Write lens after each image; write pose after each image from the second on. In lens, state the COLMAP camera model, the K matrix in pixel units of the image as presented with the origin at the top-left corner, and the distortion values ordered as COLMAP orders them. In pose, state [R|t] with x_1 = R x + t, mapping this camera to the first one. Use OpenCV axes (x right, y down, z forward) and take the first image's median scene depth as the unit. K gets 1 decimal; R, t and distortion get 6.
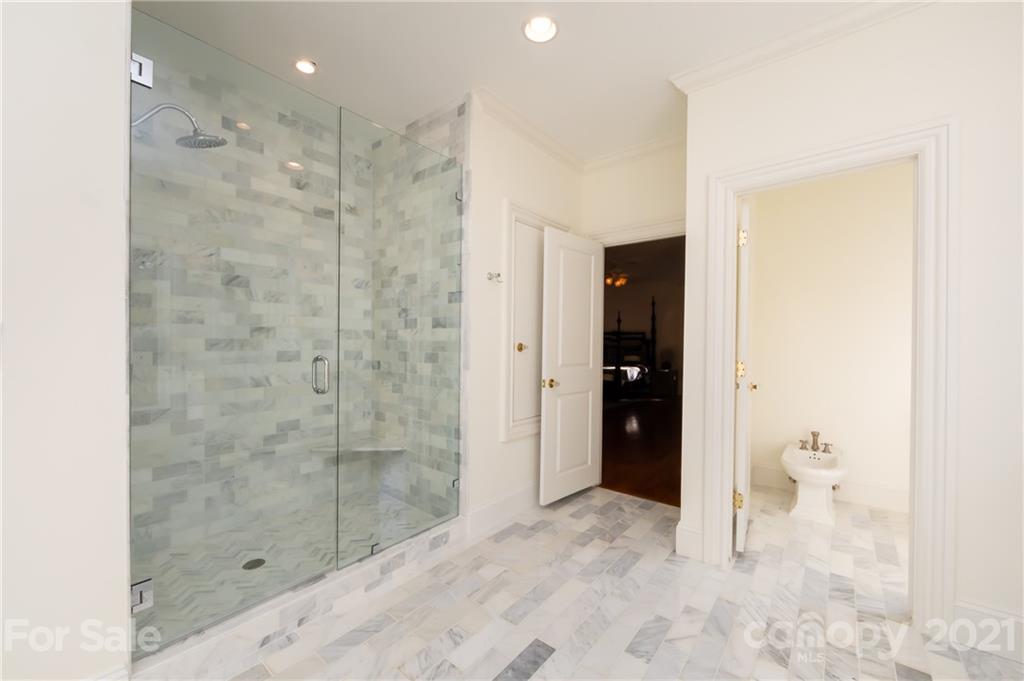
lens RADIAL K [[402.8, 0, 509.9], [0, 402.8, 343.8], [0, 0, 1]] dist [0.000411, -0.000422]
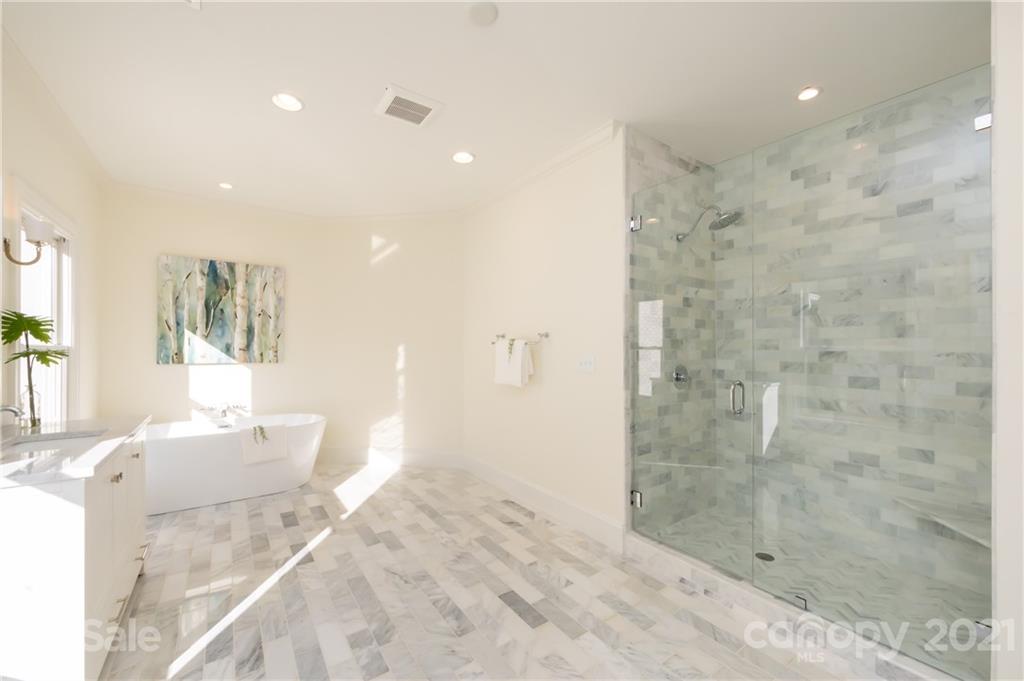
lens RADIAL K [[402.8, 0, 515.1], [0, 402.8, 343.3], [0, 0, 1]] dist [0.000411, -0.000422]
pose [[-0.261402, -0.014418, -0.965122, 0.577536], [-0.011470, 0.999864, -0.011831, -0.041505], [0.965162, 0.007977, -0.261532, 0.504388]]
